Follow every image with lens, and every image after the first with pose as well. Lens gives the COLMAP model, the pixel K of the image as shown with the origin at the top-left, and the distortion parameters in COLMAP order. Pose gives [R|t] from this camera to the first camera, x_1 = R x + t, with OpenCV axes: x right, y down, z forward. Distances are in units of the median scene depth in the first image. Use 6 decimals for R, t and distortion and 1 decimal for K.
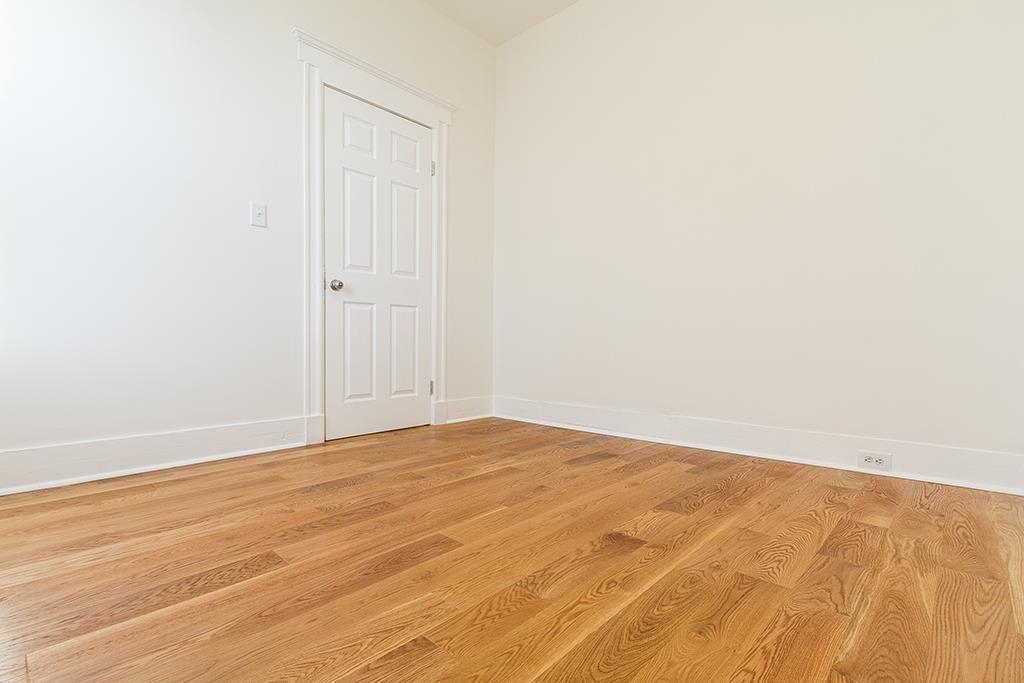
lens RADIAL K [[453.0, 0, 510.2], [0, 453.0, 371.8], [0, 0, 1]] dist [0.000277, -0.000046]
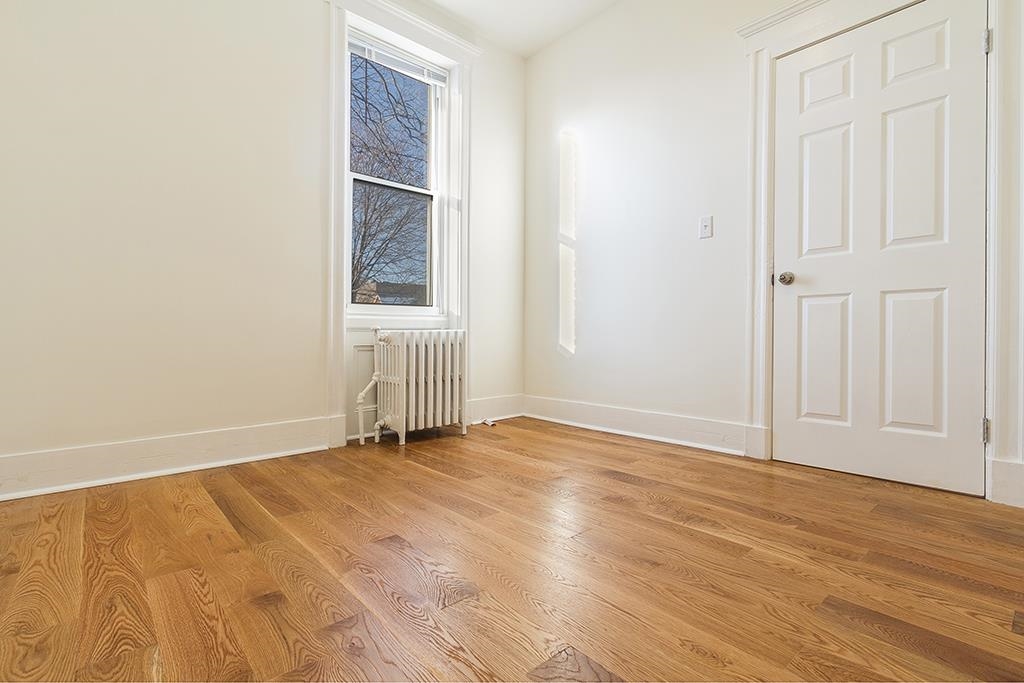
lens RADIAL K [[474.6, 0, 512.0], [0, 474.6, 341.5], [0, 0, 1]] dist [0.000577, 0.000959]
pose [[-0.059957, 0.003239, -0.998196, 0.587545], [-0.073966, 0.997231, 0.007679, -0.047070], [0.995457, 0.074292, -0.059551, 0.608906]]
